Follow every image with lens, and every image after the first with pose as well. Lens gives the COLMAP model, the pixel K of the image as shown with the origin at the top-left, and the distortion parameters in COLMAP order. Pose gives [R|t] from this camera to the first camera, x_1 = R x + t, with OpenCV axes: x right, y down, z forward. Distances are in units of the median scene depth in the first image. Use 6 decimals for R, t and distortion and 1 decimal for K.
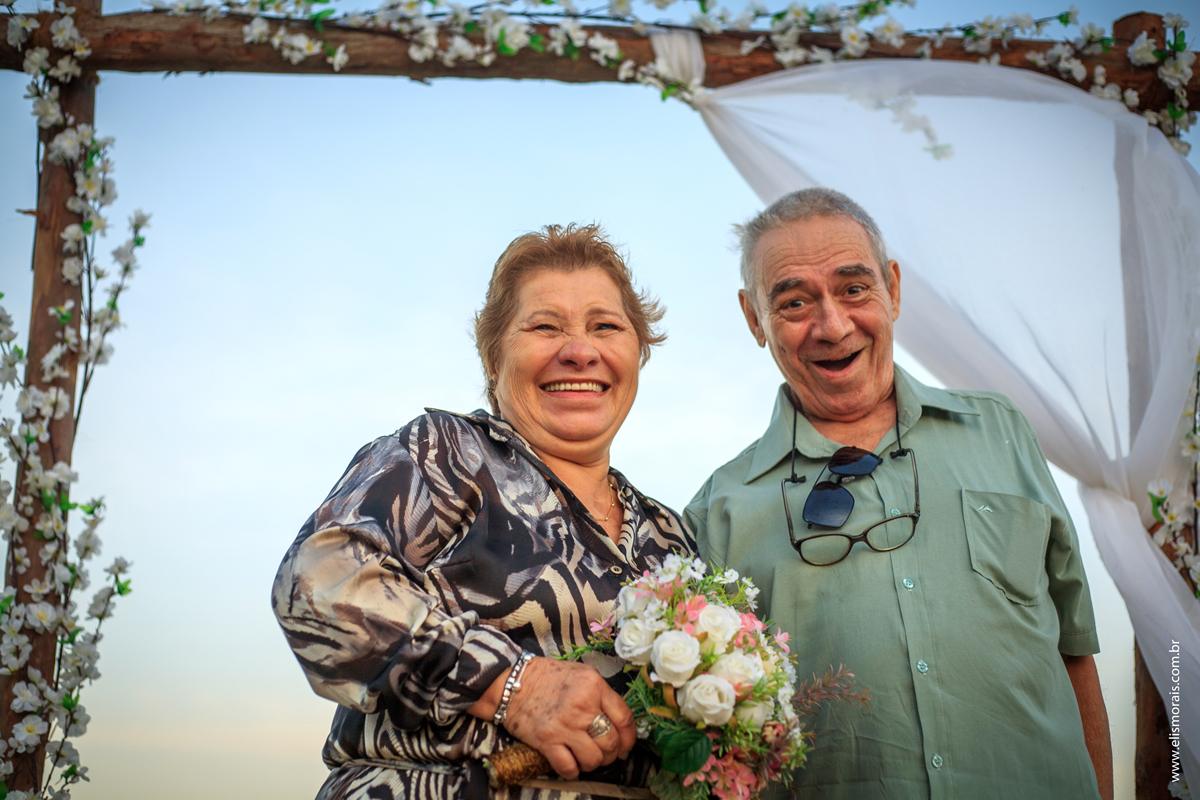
lens RADIAL K [[1781.7, 0, 600.0], [0, 1781.7, 400.0], [0, 0, 1]] dist [-0.101189, -0.114792]
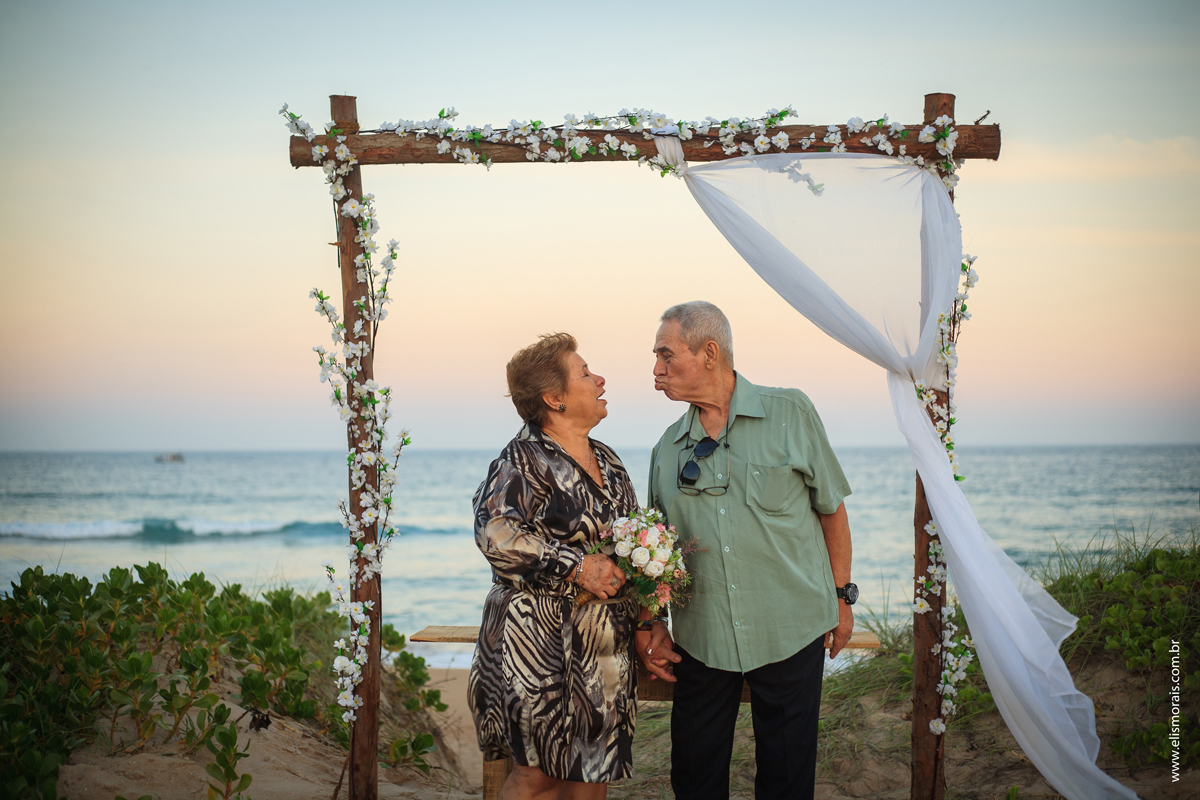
lens RADIAL K [[1724.6, 0, 596.9], [0, 1724.6, 411.8], [0, 0, 1]] dist [-0.109207, -0.038037]
pose [[0.991483, -0.025367, -0.127745, 0.193936], [0.066425, 0.942181, 0.328454, -0.539065], [0.112027, -0.334142, 0.935841, -0.788705]]
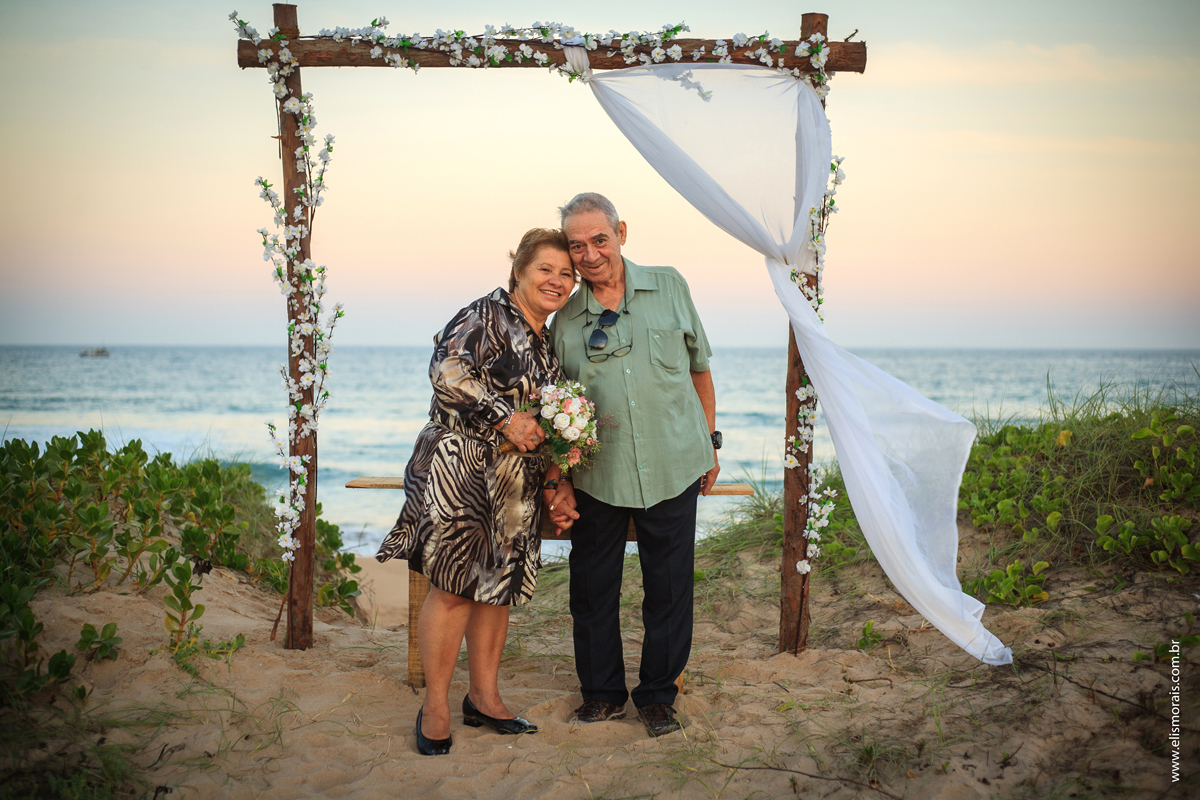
lens RADIAL K [[1724.6, 0, 596.9], [0, 1724.6, 411.8], [0, 0, 1]] dist [-0.109207, -0.038037]
pose [[0.997786, -0.009744, -0.065791, 0.200153], [0.034471, 0.921741, 0.386270, -0.601439], [0.056879, -0.387683, 0.920036, -1.042199]]
